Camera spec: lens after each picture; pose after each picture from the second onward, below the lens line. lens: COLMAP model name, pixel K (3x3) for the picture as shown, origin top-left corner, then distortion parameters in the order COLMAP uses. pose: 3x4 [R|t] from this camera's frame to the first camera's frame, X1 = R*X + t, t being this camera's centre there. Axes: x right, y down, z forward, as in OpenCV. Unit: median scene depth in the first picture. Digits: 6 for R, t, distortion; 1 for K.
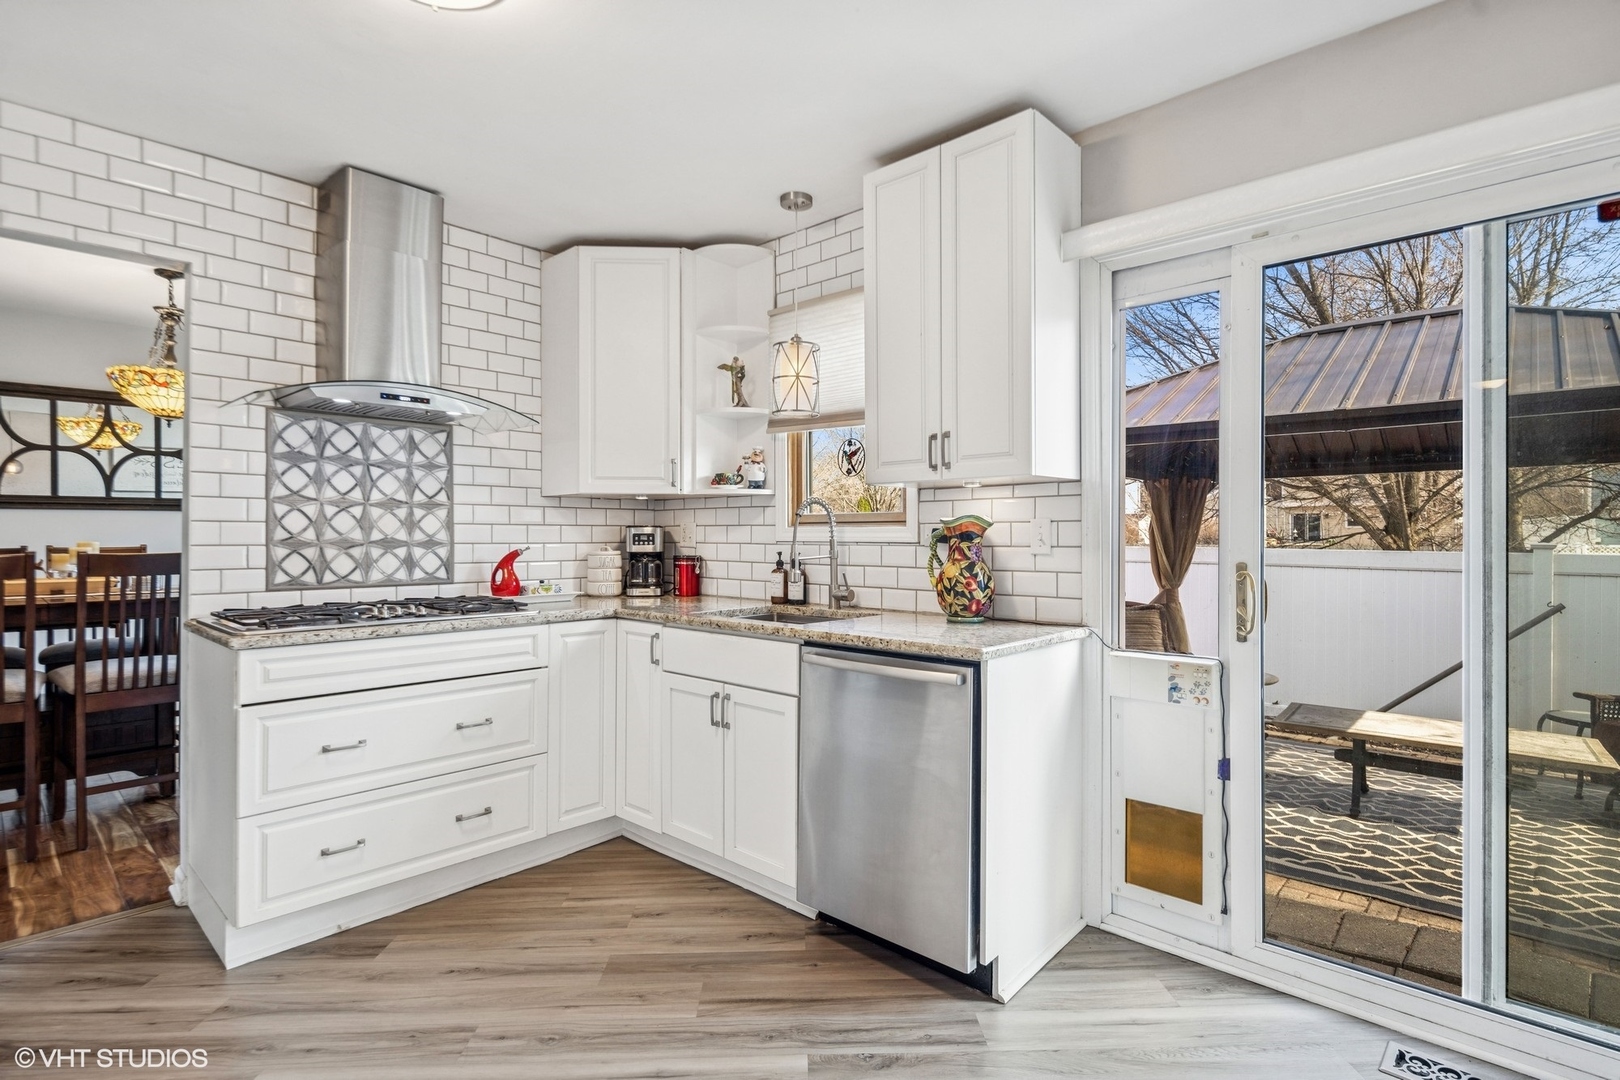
lens RADIAL K [[789.4, 0, 835.8], [0, 789.4, 537.1], [0, 0, 1]] dist [-0.000686, -0.000830]
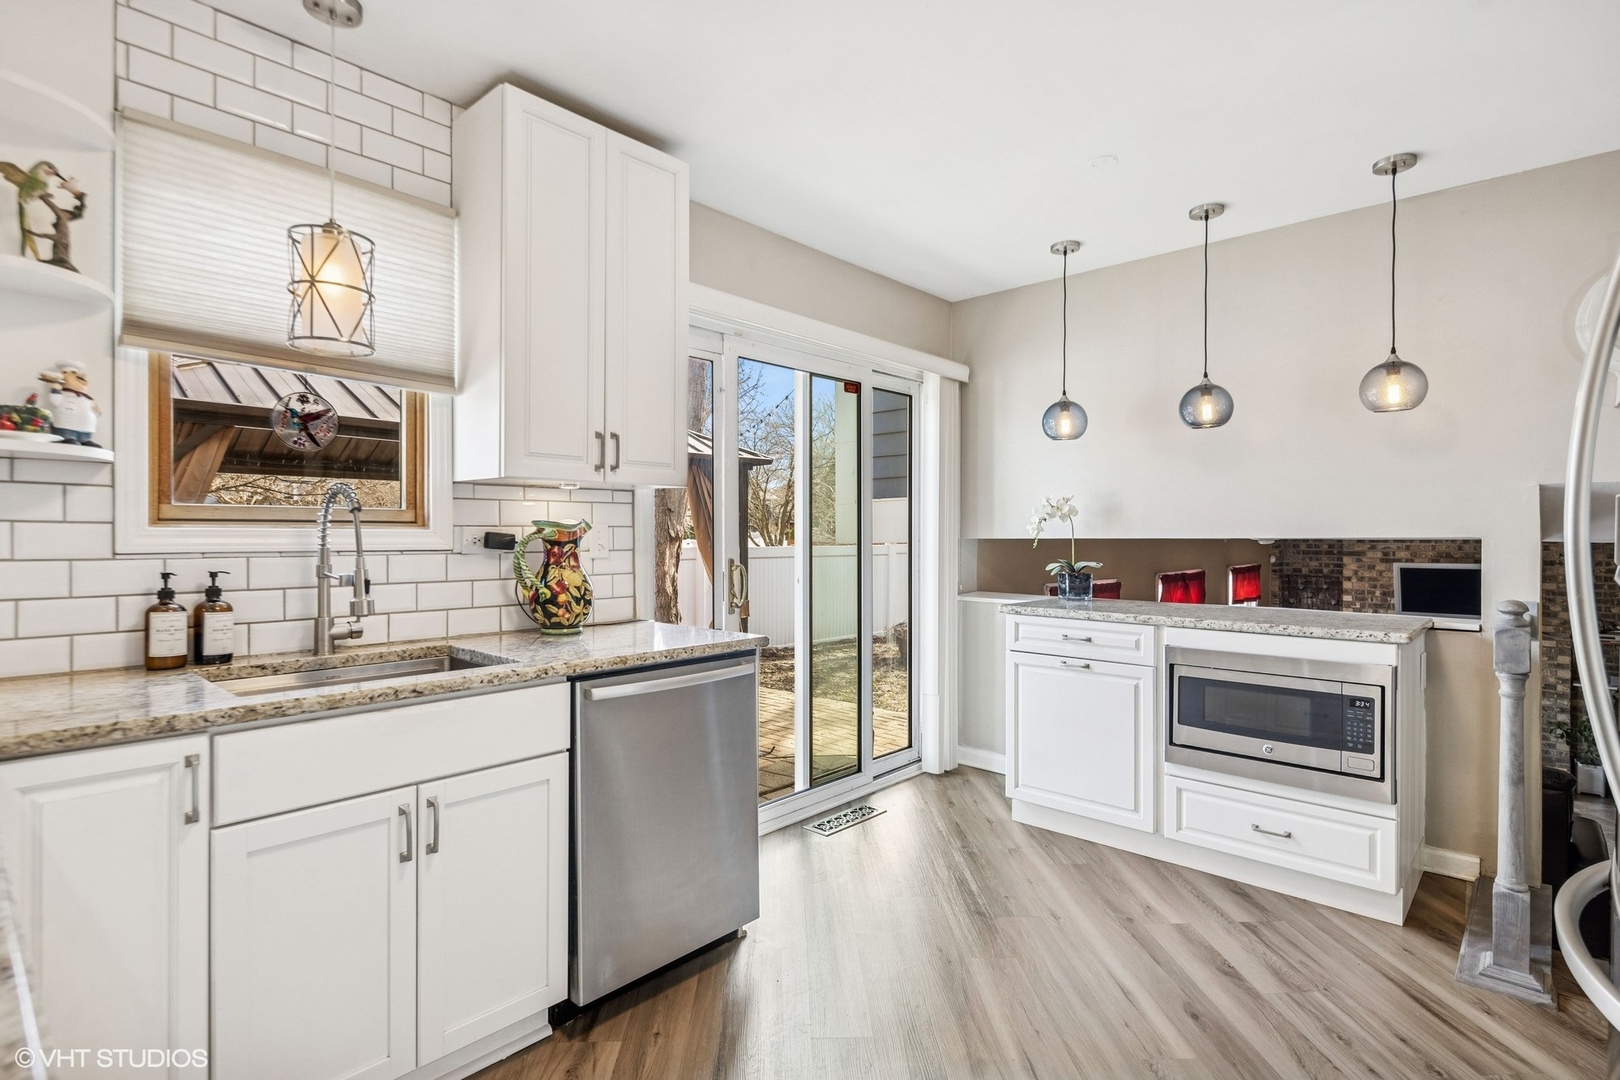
lens RADIAL K [[794.4, 0, 810.0], [0, 794.4, 540.0], [0, 0, 1]] dist [-0.015747, -0.000471]
pose [[-0.001513, -0.006745, 0.999976, -0.754755], [0.000214, 0.999977, 0.006745, -0.008457], [-0.999999, 0.000225, -0.001511, 0.700841]]
